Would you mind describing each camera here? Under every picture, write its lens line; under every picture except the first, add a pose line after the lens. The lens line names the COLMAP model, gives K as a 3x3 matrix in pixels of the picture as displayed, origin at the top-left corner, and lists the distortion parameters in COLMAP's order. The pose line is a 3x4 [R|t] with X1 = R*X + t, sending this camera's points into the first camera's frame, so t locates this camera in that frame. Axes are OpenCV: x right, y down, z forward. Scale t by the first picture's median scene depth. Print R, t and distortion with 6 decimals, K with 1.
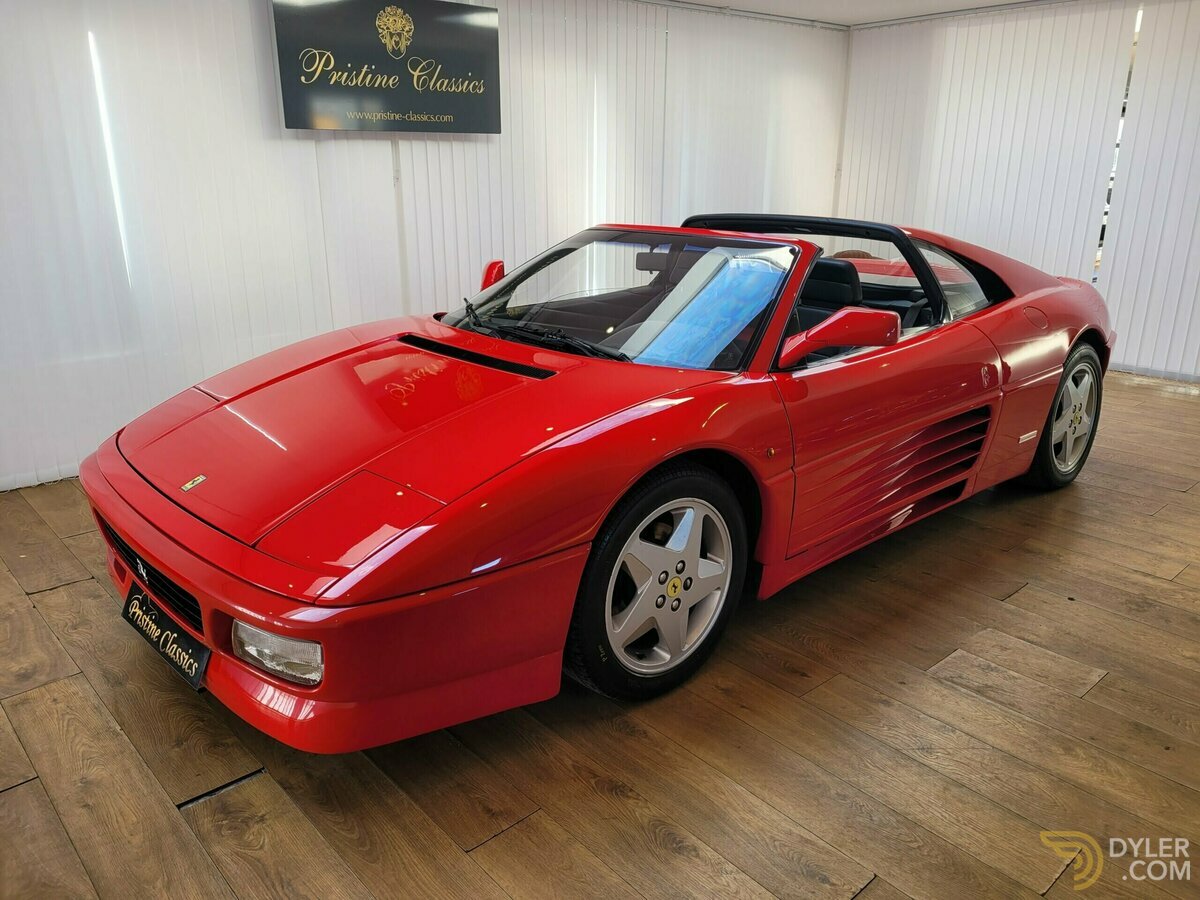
lens RADIAL K [[893.5, 0, 600.0], [0, 893.5, 450.0], [0, 0, 1]] dist [0.034078, 0.000603]
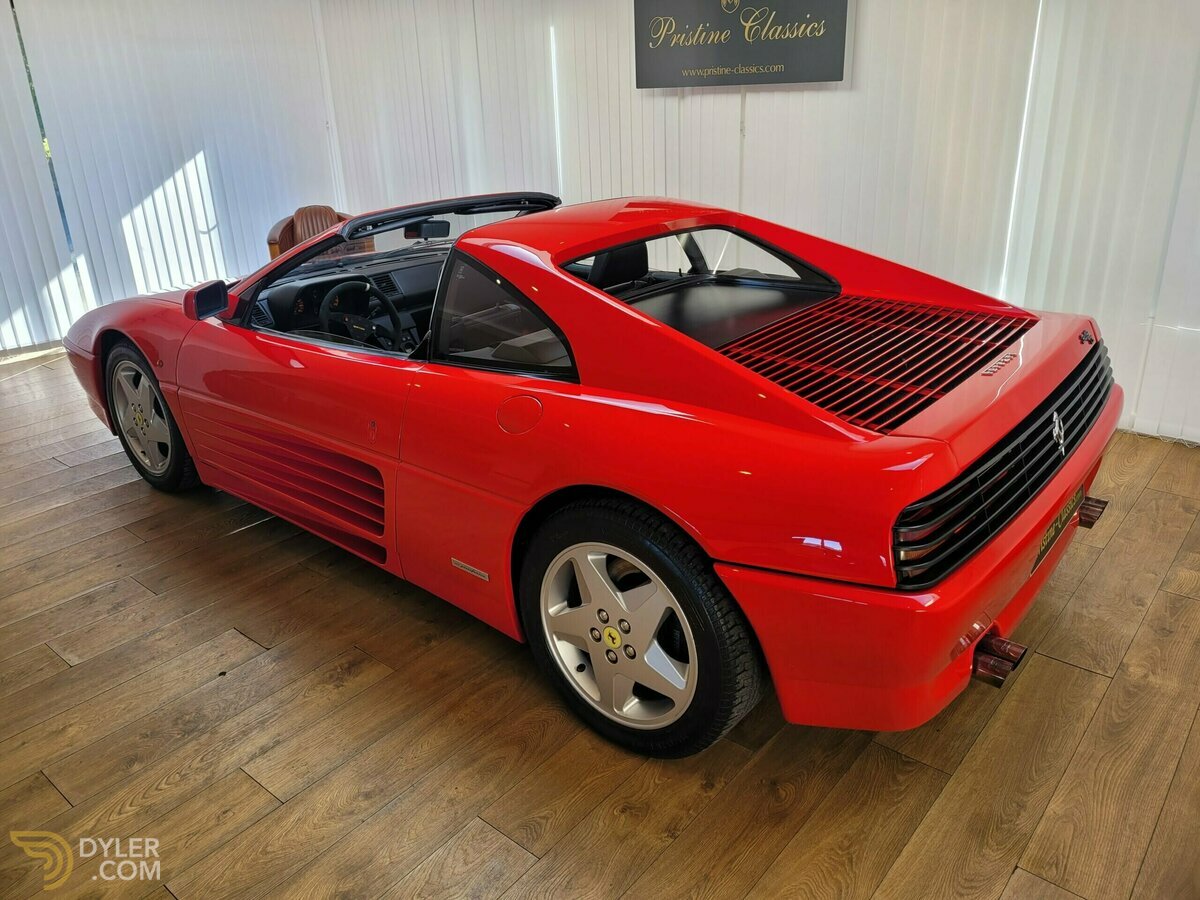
lens RADIAL K [[900.5, 0, 605.9], [0, 900.5, 438.9], [0, 0, 1]] dist [0.026547, -0.001003]
pose [[0.142705, 0.352729, -0.924780, 1.233778], [-0.279335, 0.910713, 0.304258, -0.383741], [0.949530, 0.214904, 0.228493, 1.052400]]
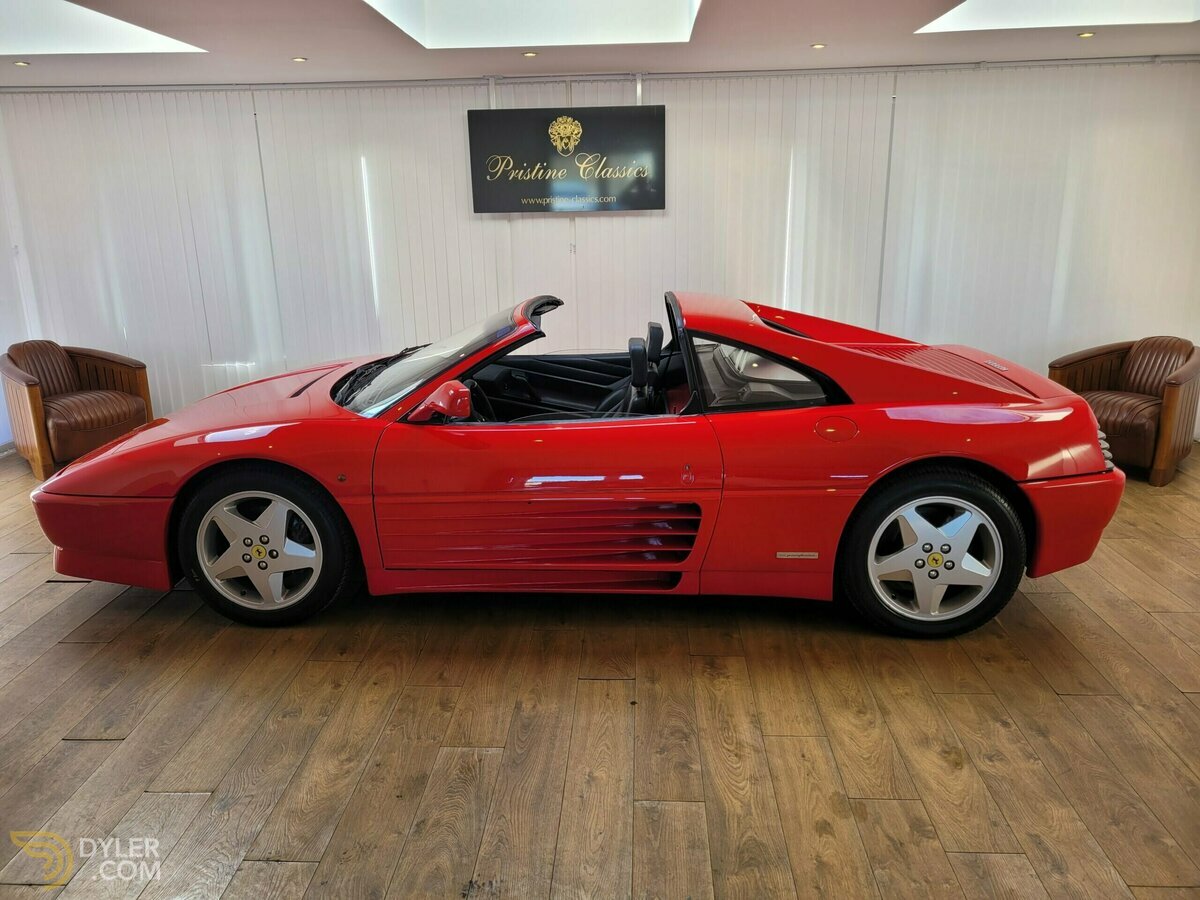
lens RADIAL K [[882.3, 0, 611.1], [0, 882.3, 448.6], [0, 0, 1]] dist [0.031046, -0.002540]
pose [[0.713800, 0.174518, -0.678258, 1.057979], [-0.200161, 0.978895, 0.041223, -0.133899], [0.671137, 0.106336, 0.733667, 0.240419]]
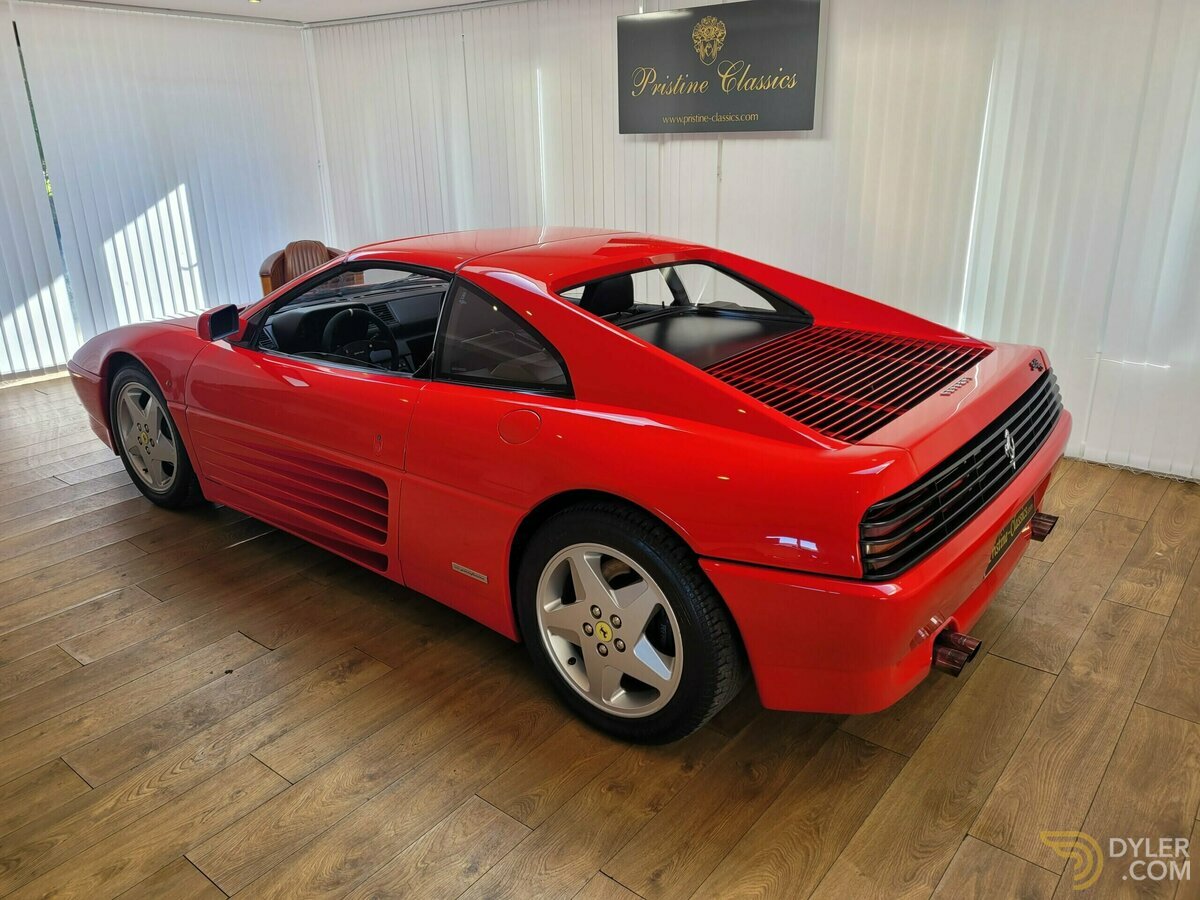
lens RADIAL K [[893.5, 0, 600.0], [0, 893.5, 450.0], [0, 0, 1]] dist [0.034078, 0.000603]
pose [[0.160080, 0.324575, -0.932215, 1.293460], [-0.293987, 0.917214, 0.268869, -0.375338], [0.942309, 0.231018, 0.242249, 1.032521]]
